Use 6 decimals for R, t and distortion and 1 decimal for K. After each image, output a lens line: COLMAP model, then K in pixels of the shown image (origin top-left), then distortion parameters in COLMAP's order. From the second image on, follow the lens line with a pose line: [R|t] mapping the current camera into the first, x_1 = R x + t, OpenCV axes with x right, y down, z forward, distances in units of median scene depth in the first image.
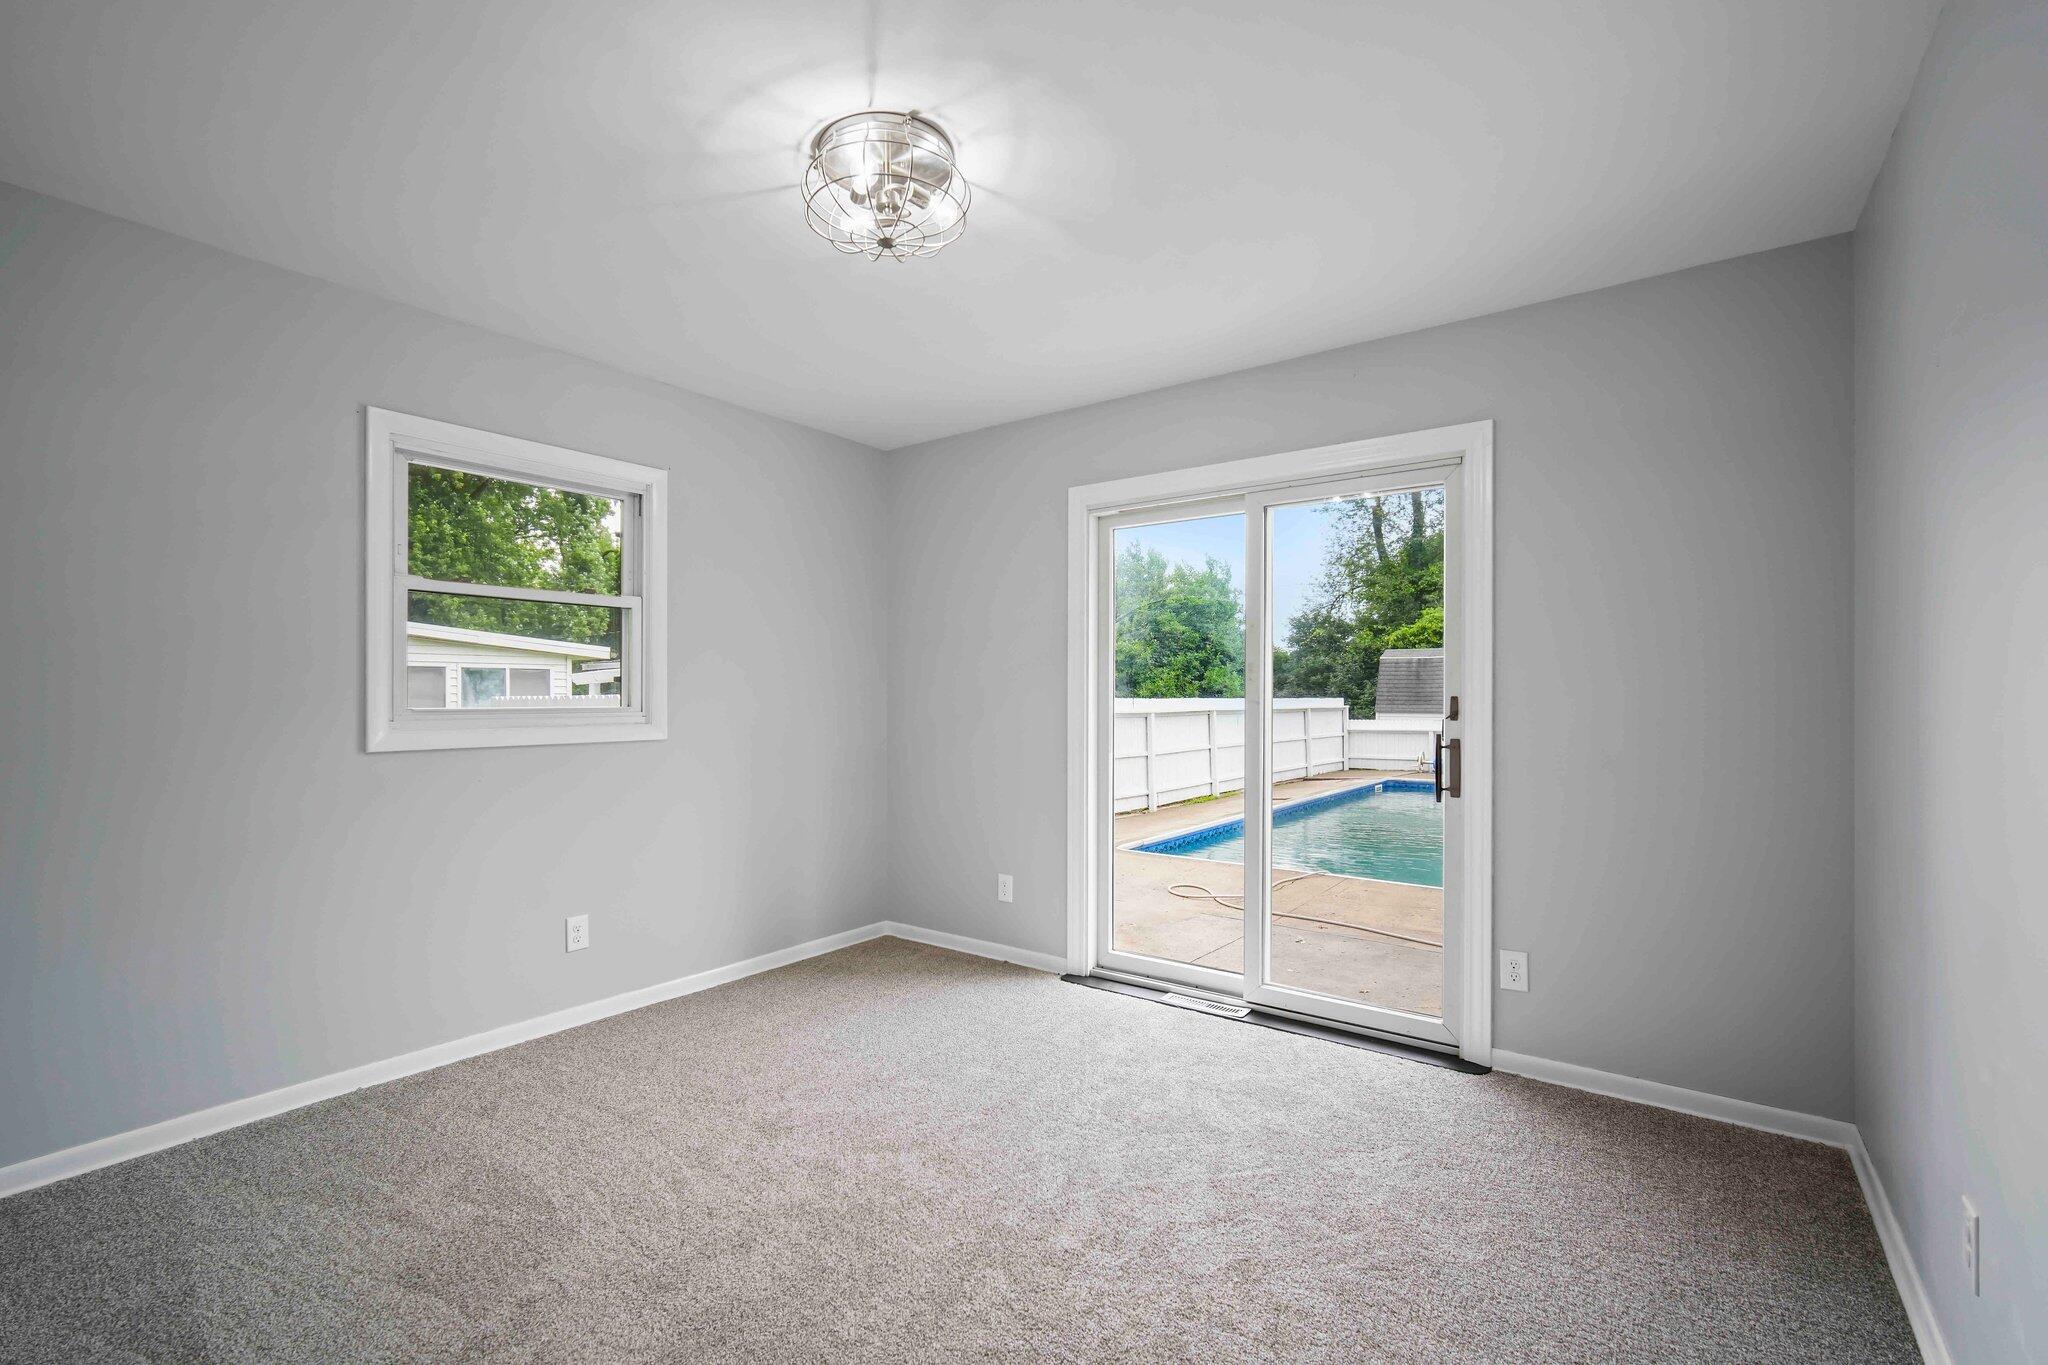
lens RADIAL K [[891.6, 0, 1027.2], [0, 891.6, 696.7], [0, 0, 1]] dist [-0.013175, 0.004169]
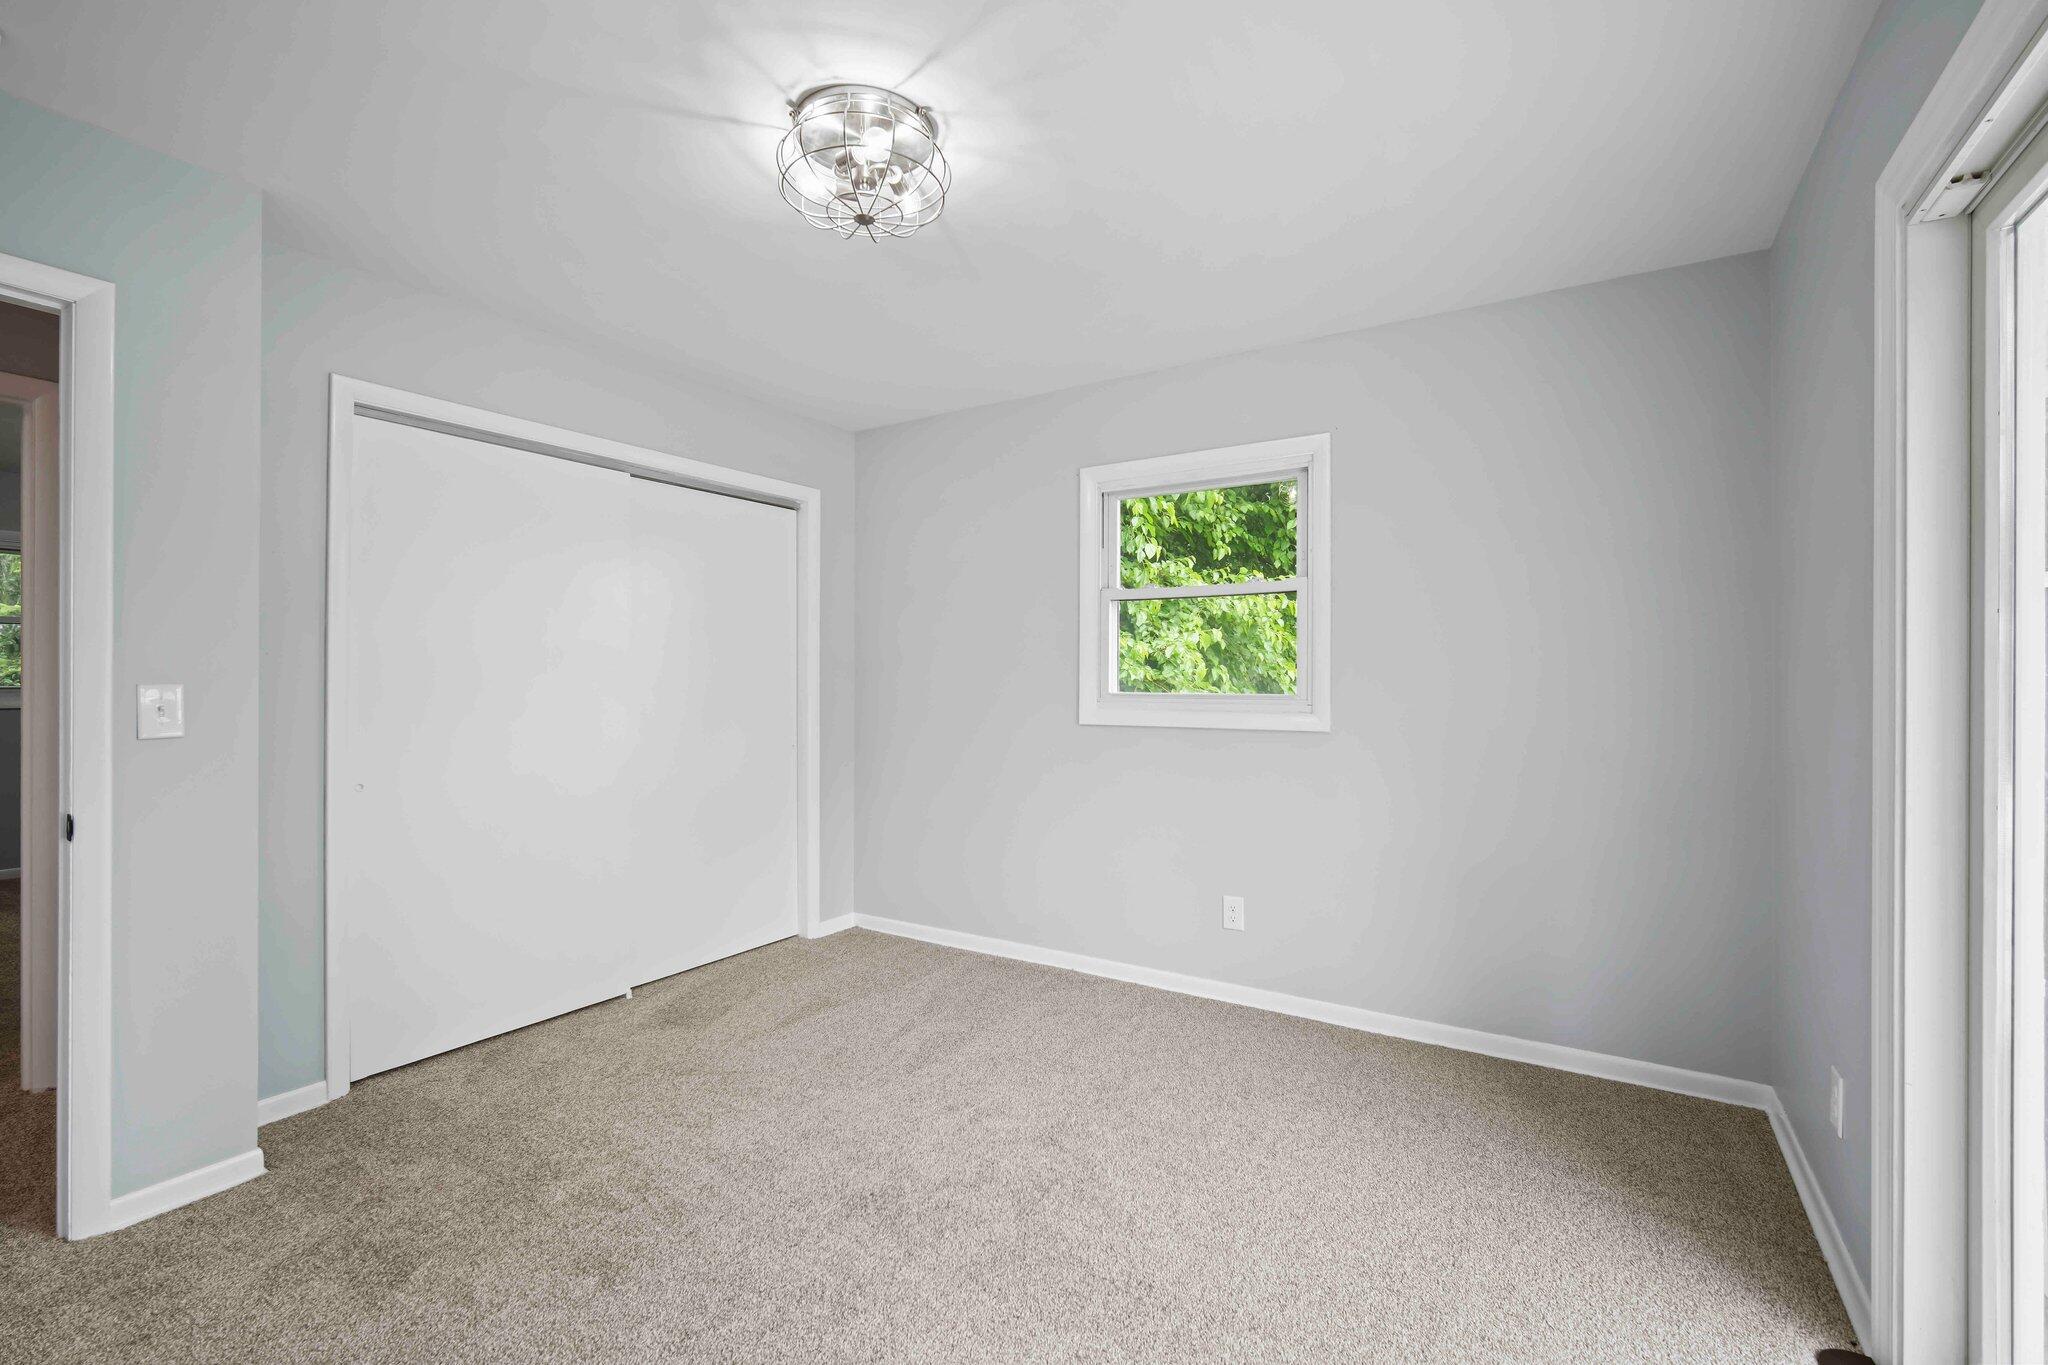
lens RADIAL K [[891.6, 0, 1032.4], [0, 891.6, 677.4], [0, 0, 1]] dist [-0.013175, 0.004169]
pose [[0.074717, -0.005313, -0.997191, 0.582413], [-0.005925, 0.999966, -0.005772, -0.001704], [0.997187, 0.006340, 0.074683, 0.780091]]
